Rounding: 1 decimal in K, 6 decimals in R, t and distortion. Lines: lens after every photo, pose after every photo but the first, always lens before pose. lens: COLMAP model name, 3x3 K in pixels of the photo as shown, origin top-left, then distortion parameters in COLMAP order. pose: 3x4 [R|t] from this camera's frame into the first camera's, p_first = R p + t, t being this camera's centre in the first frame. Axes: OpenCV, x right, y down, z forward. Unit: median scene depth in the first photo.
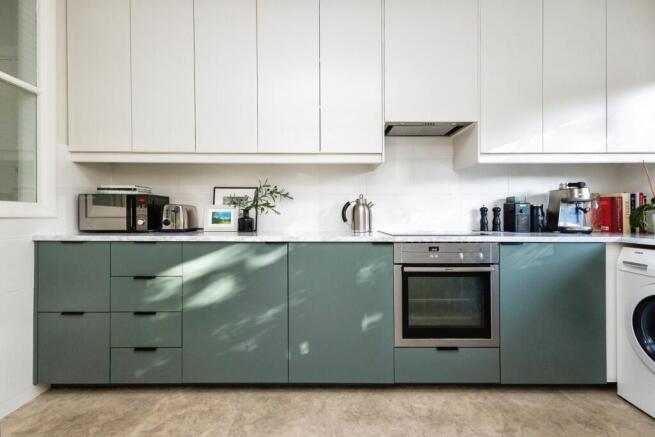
lens RADIAL K [[298.3, 0, 325.5], [0, 298.3, 217.6], [0, 0, 1]] dist [0.004445, 0.000108]
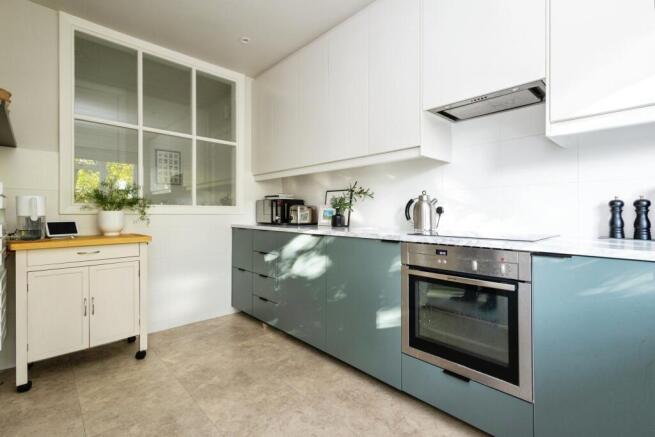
lens RADIAL K [[298.3, 0, 323.6], [0, 298.3, 214.7], [0, 0, 1]] dist [0.004445, 0.000108]
pose [[0.682398, 0.002947, -0.730975, 0.648618], [-0.005024, 0.999987, -0.000658, -0.000308], [0.730963, 0.004122, 0.682404, 0.148554]]
